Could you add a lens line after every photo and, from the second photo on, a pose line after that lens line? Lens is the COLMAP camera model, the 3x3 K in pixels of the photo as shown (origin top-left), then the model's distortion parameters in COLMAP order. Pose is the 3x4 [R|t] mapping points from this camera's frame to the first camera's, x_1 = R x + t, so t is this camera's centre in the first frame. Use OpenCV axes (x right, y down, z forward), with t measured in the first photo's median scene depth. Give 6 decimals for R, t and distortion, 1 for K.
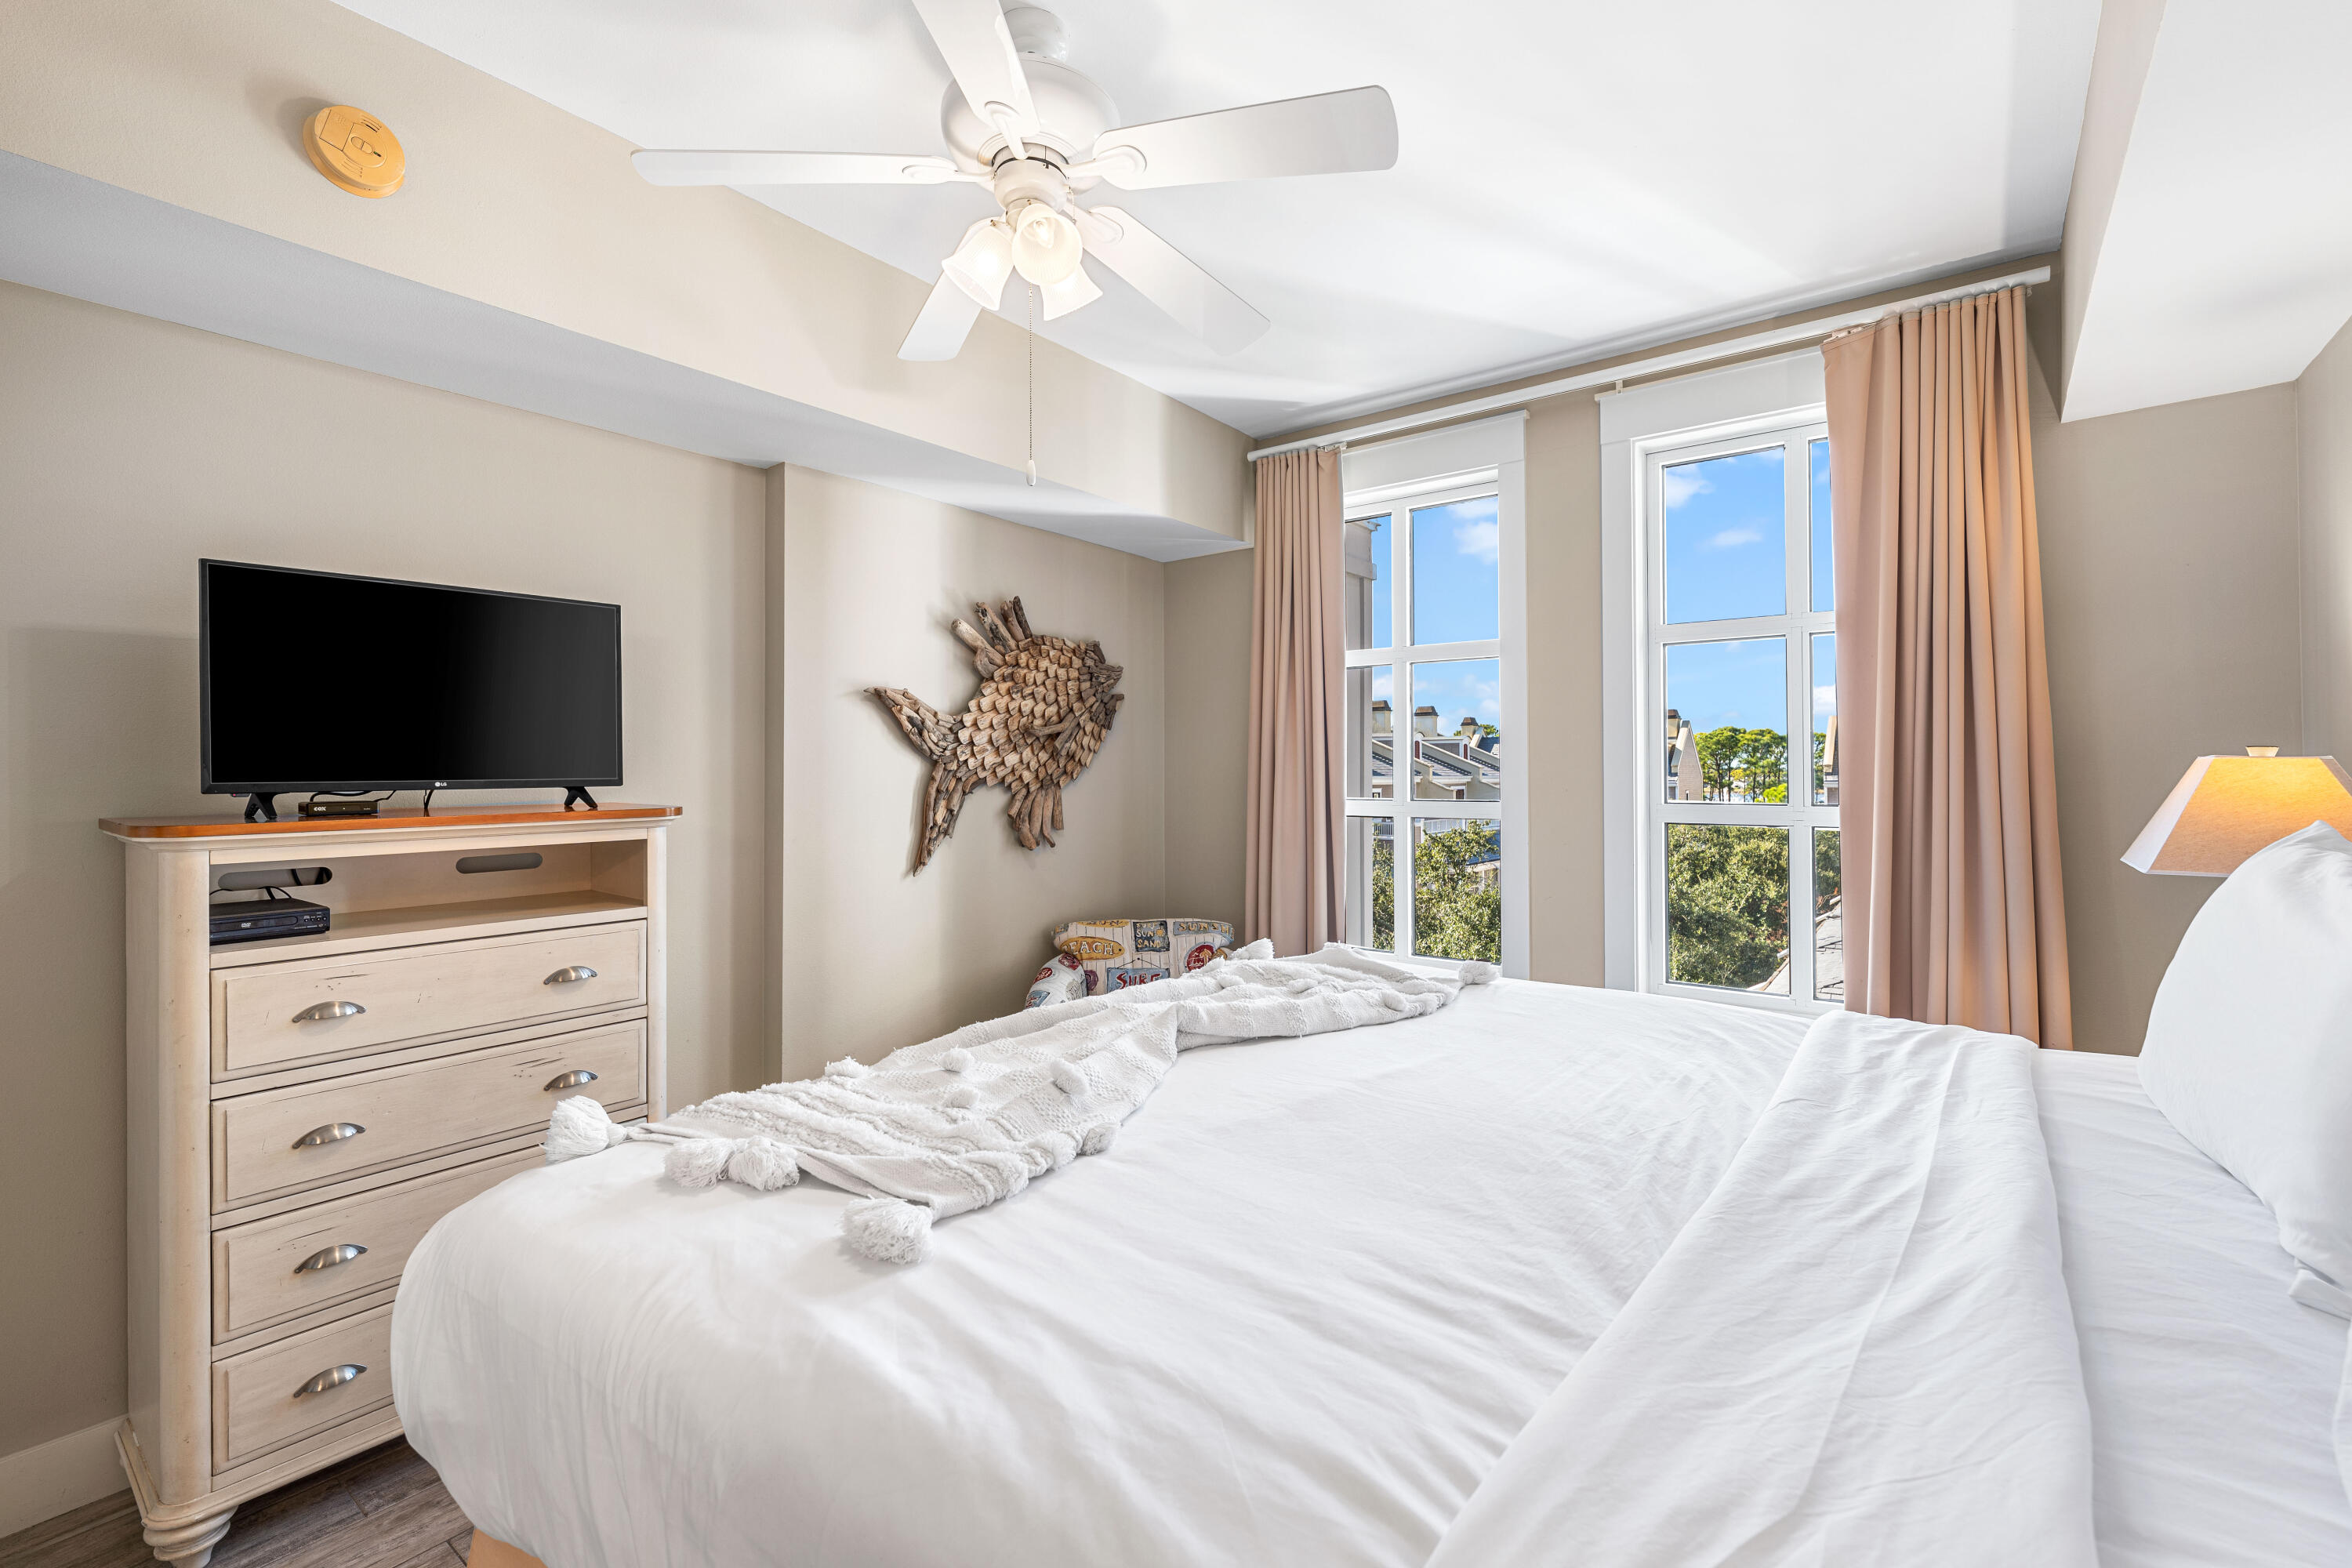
lens RADIAL K [[1023.1, 0, 1145.7], [0, 1023.1, 772.1], [0, 0, 1]] dist [-0.000878, -0.000156]
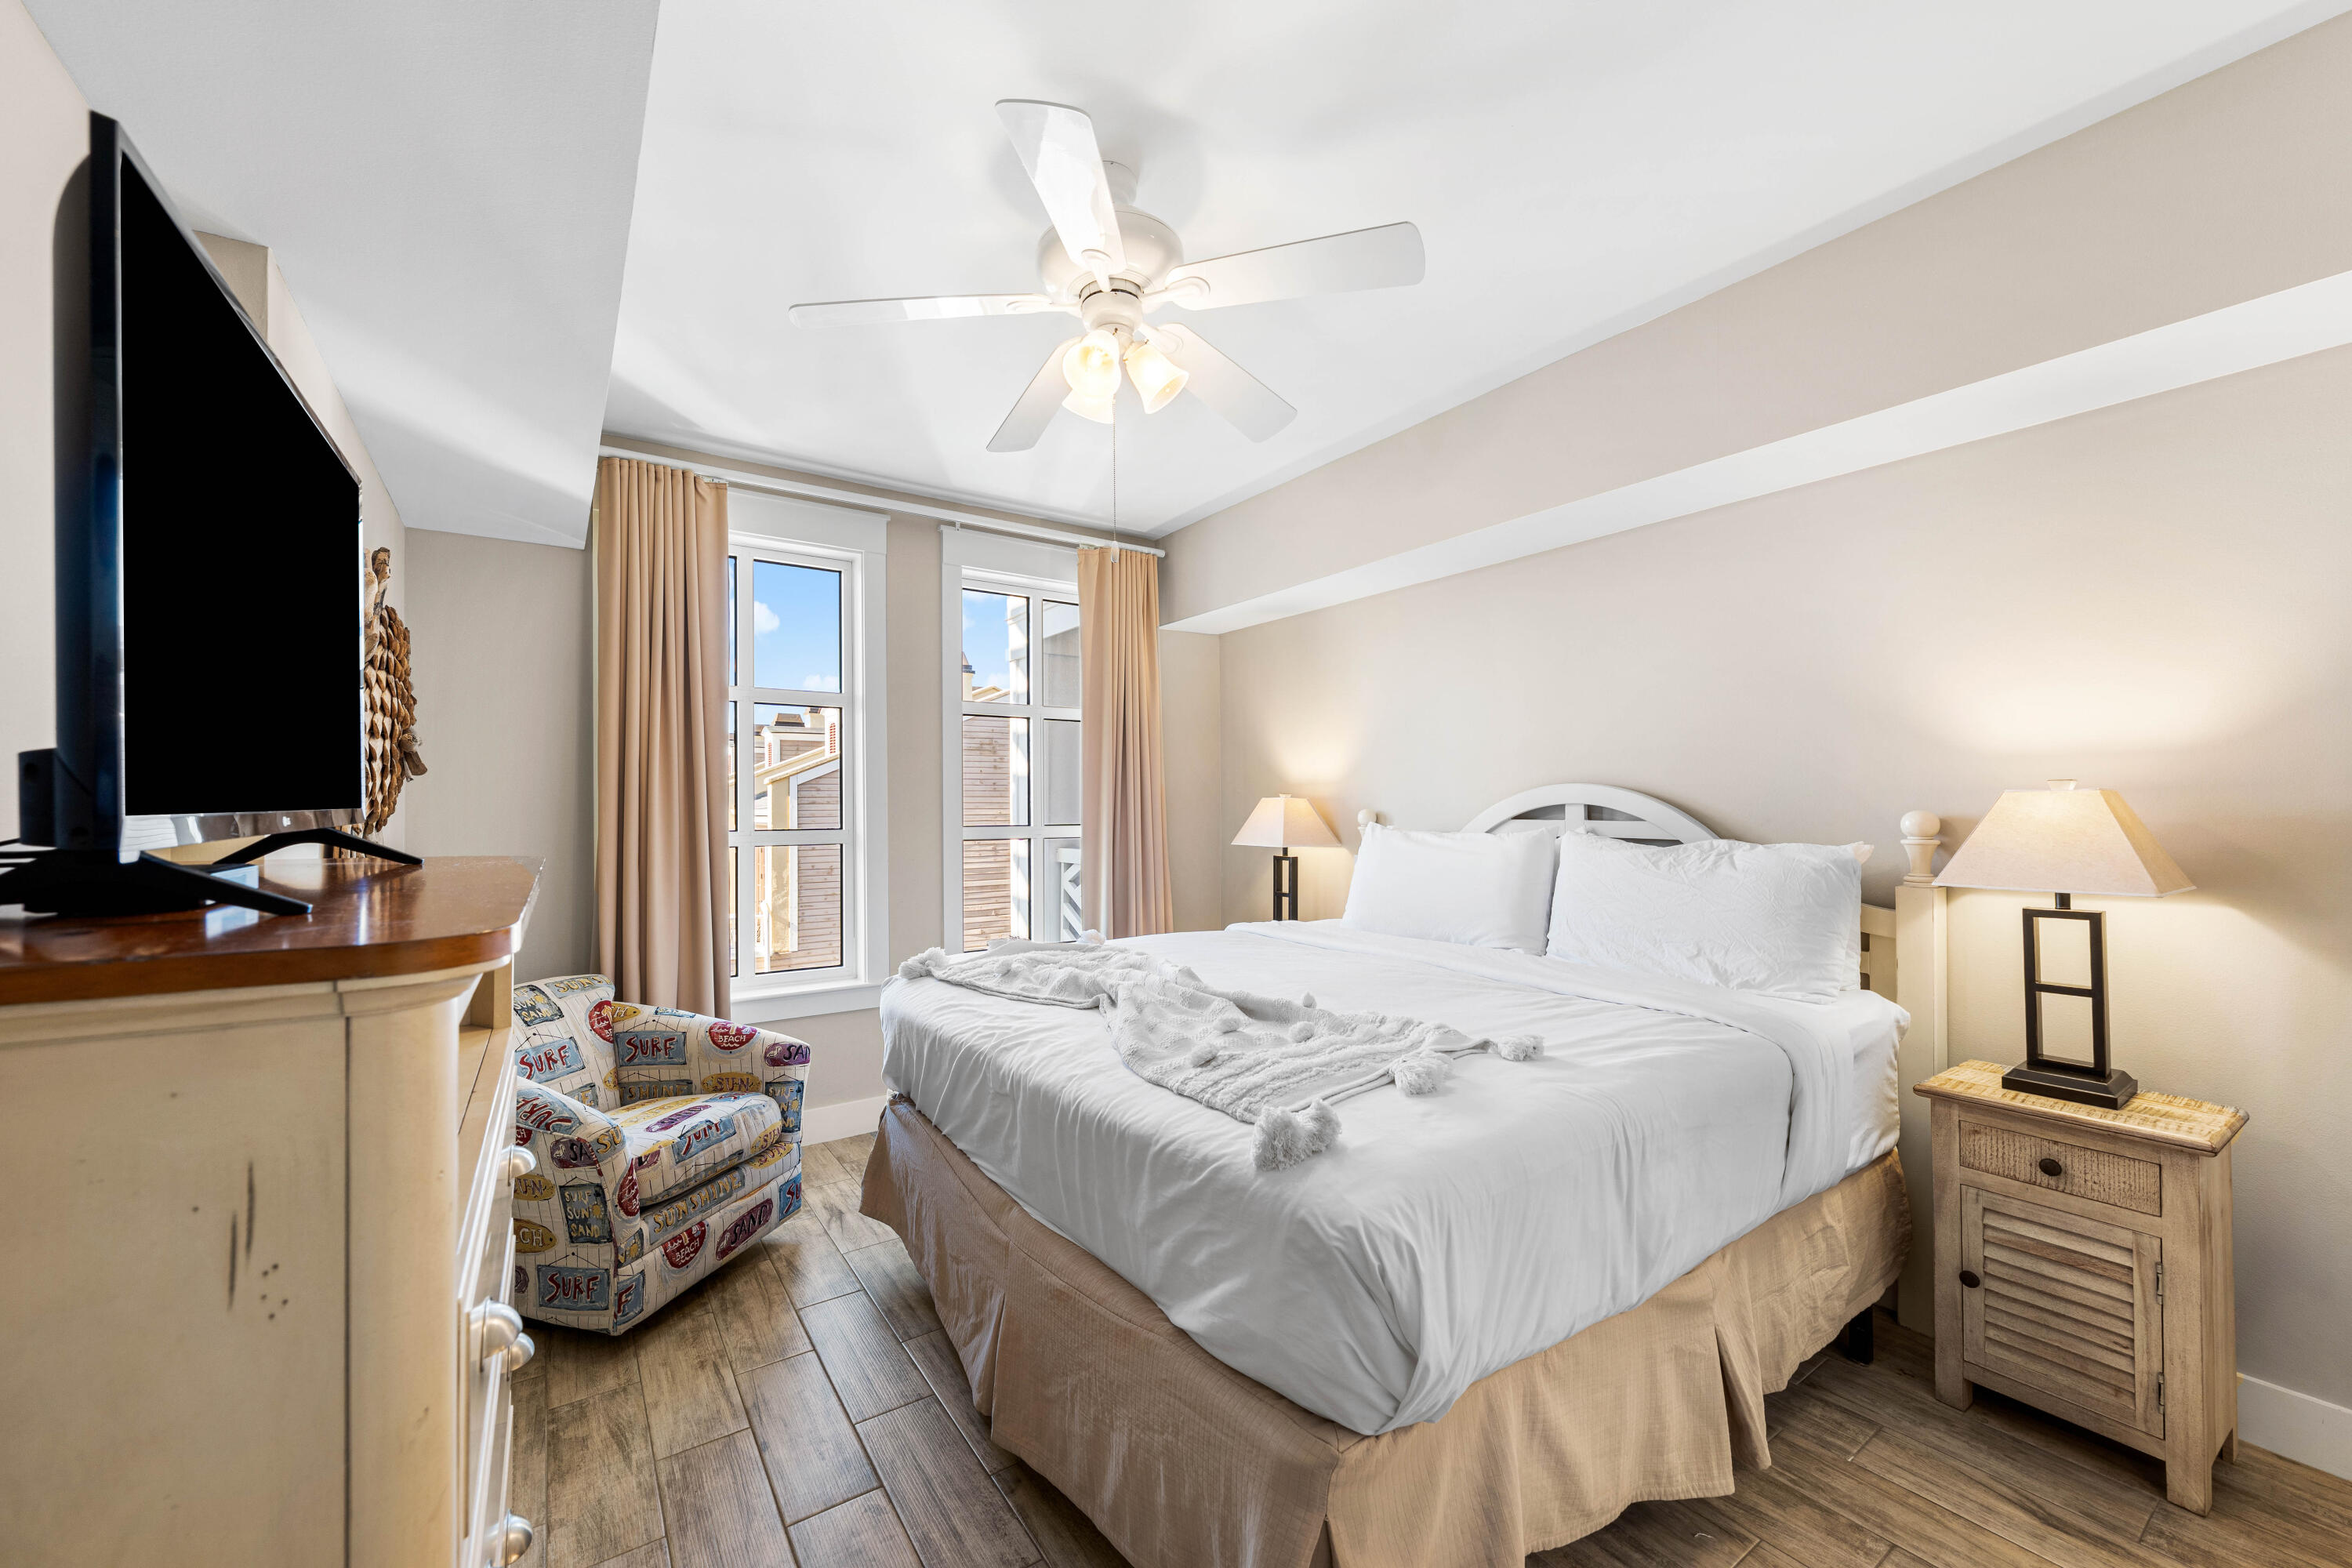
lens RADIAL K [[913.8, 0, 1176.0], [0, 913.8, 784.0], [0, 0, 1]] dist [0.001922, 0.000264]
pose [[0.293162, 0.019902, 0.955856, -0.574147], [0.004107, 0.999748, -0.022076, 0.004059], [-0.956054, 0.010397, 0.293006, 0.317354]]
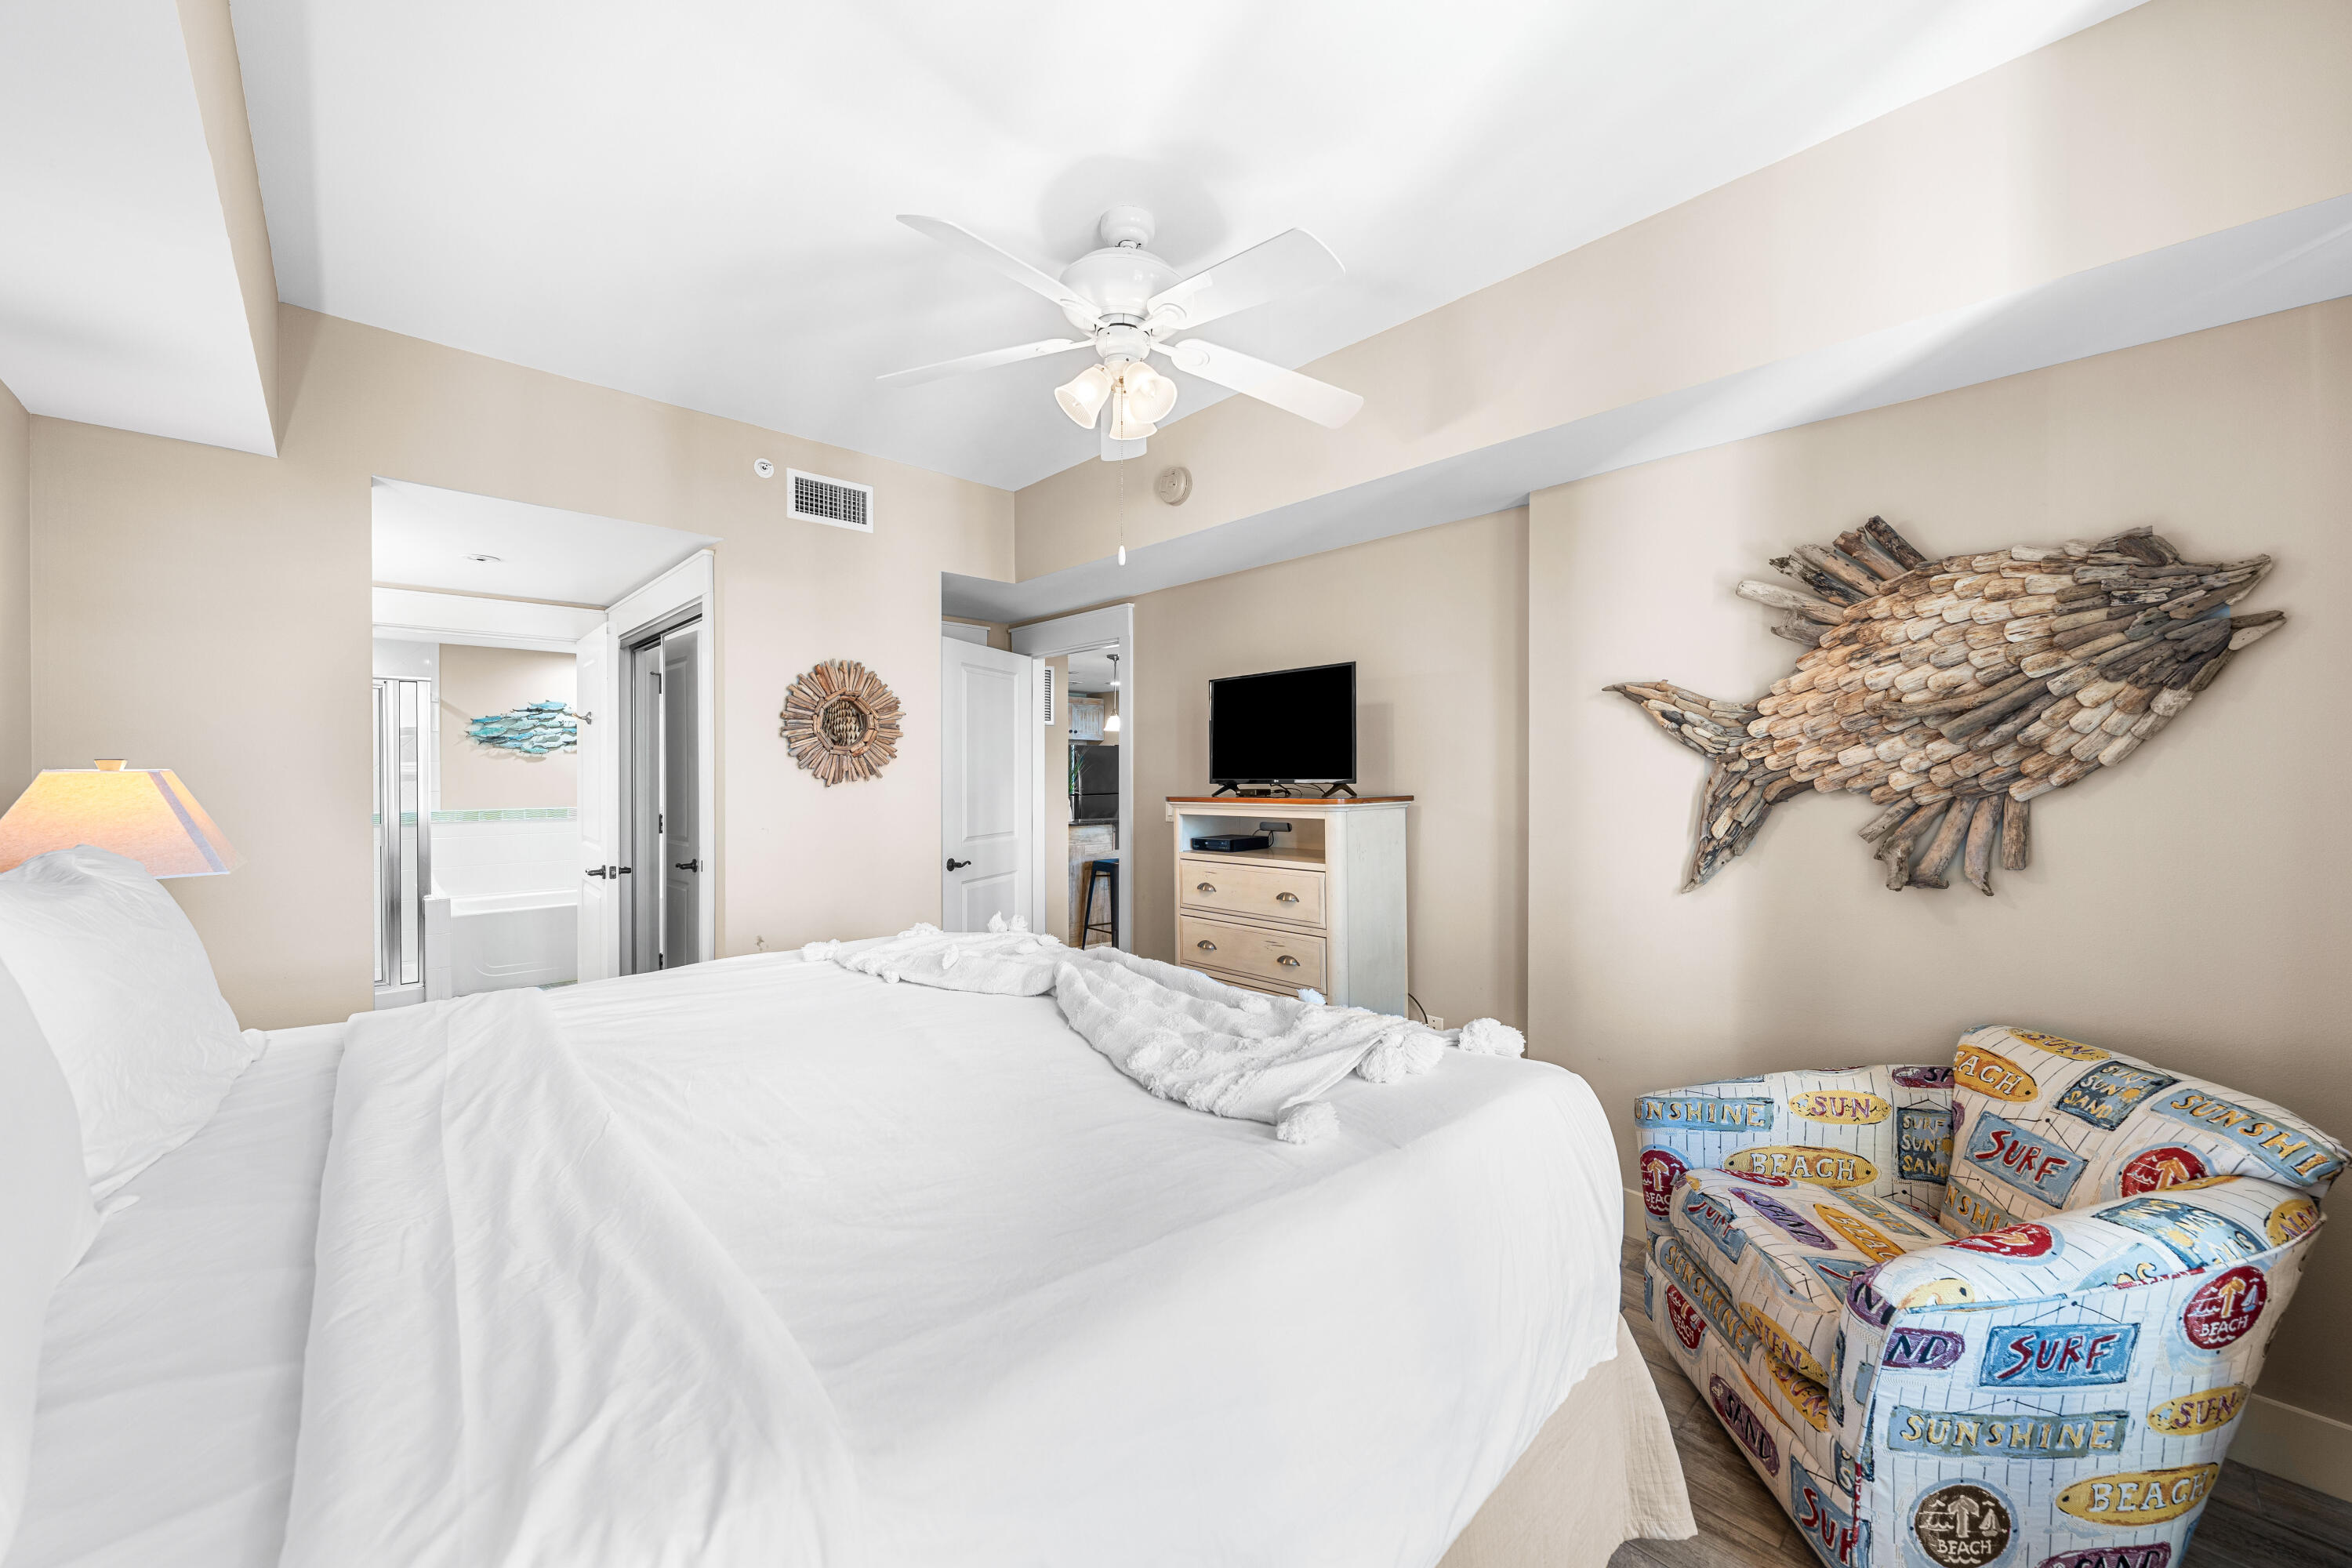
lens RADIAL K [[852.1, 0, 1176.0], [0, 852.1, 784.0], [0, 0, 1]] dist [-0.001021, -0.000096]
pose [[-0.133705, 0.016496, -0.990884, 0.533729], [0.005205, 0.999859, 0.015943, -0.004944], [0.991008, -0.003026, -0.133772, 0.650242]]
